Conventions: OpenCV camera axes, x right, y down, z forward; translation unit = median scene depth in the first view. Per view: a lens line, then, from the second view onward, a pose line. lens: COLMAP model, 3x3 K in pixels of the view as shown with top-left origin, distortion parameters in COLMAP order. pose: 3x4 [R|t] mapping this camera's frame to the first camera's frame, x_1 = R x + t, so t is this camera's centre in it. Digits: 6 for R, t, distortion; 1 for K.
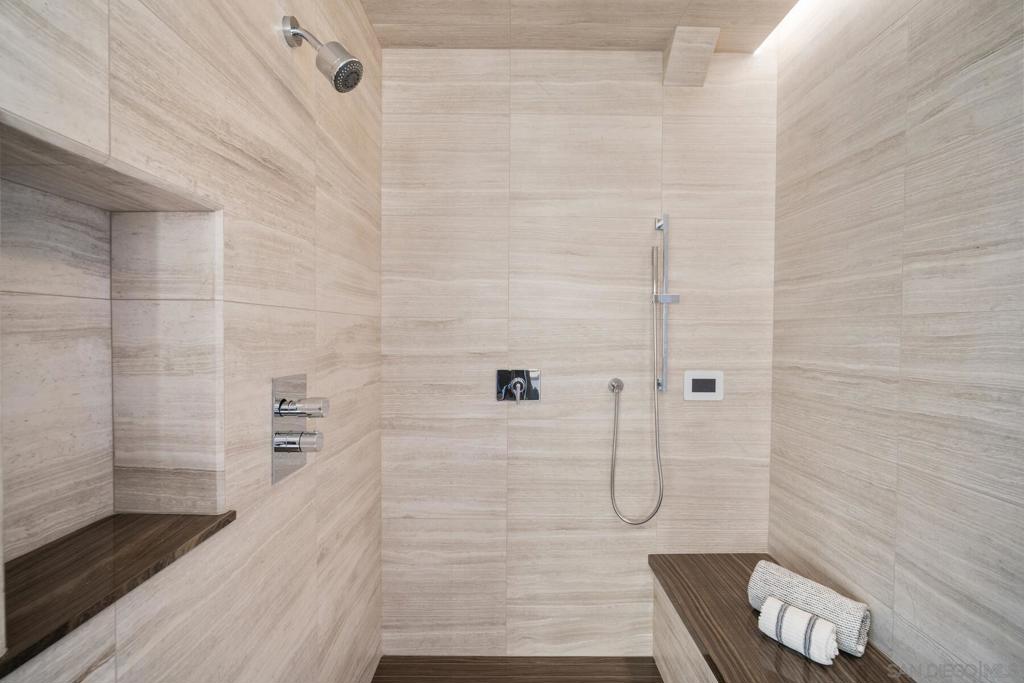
lens RADIAL K [[447.7, 0, 509.7], [0, 447.7, 339.9], [0, 0, 1]] dist [-0.002829, 0.000169]
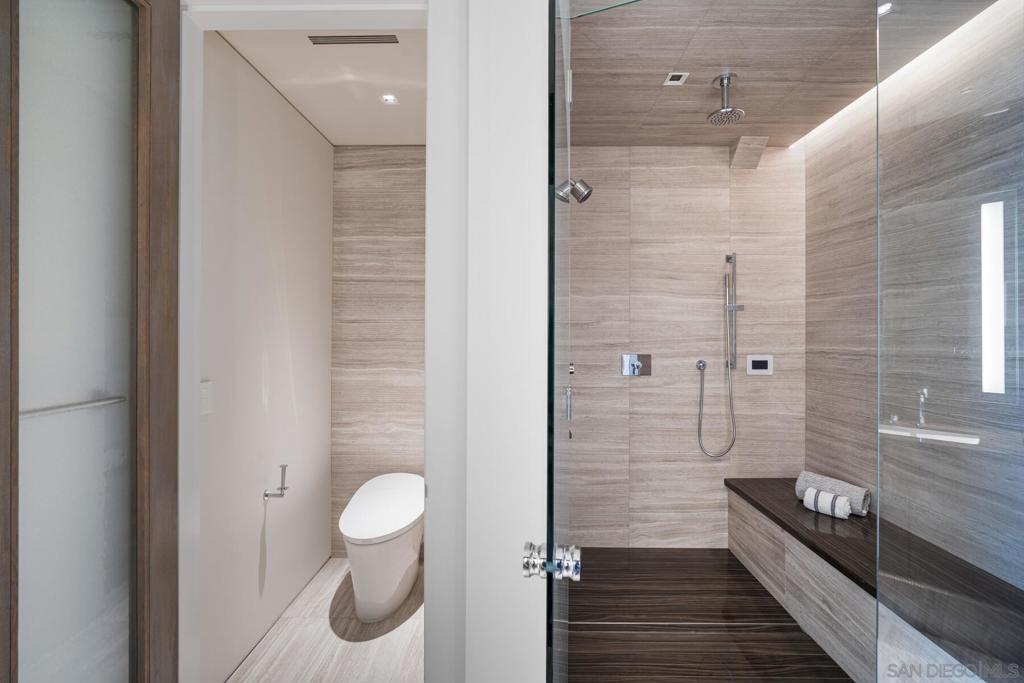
lens RADIAL K [[447.7, 0, 519.3], [0, 447.7, 329.7], [0, 0, 1]] dist [-0.002829, 0.000169]
pose [[0.999901, -0.004093, -0.013427, -0.360247], [0.003741, 0.999651, -0.026135, 0.020051], [0.013530, 0.026082, 0.999568, -0.526829]]
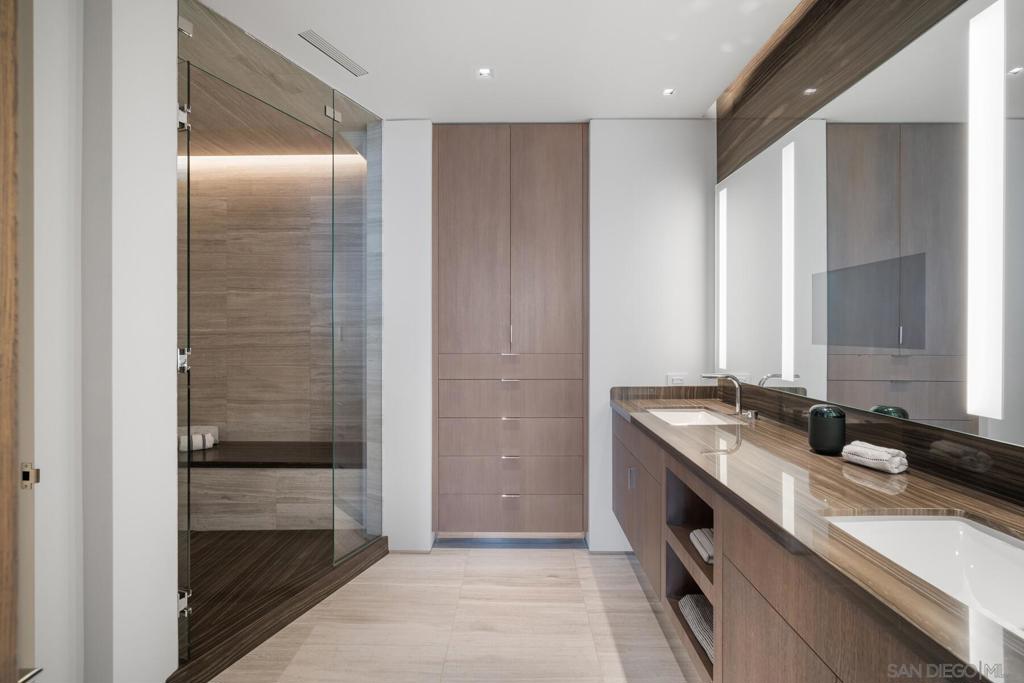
lens RADIAL K [[447.7, 0, 509.4], [0, 447.7, 335.6], [0, 0, 1]] dist [-0.002829, 0.000169]
pose [[0.012103, -0.010445, 0.999872, -1.188633], [0.022611, 0.999693, 0.010169, 0.076021], [-0.999671, 0.022485, 0.012336, -0.479118]]
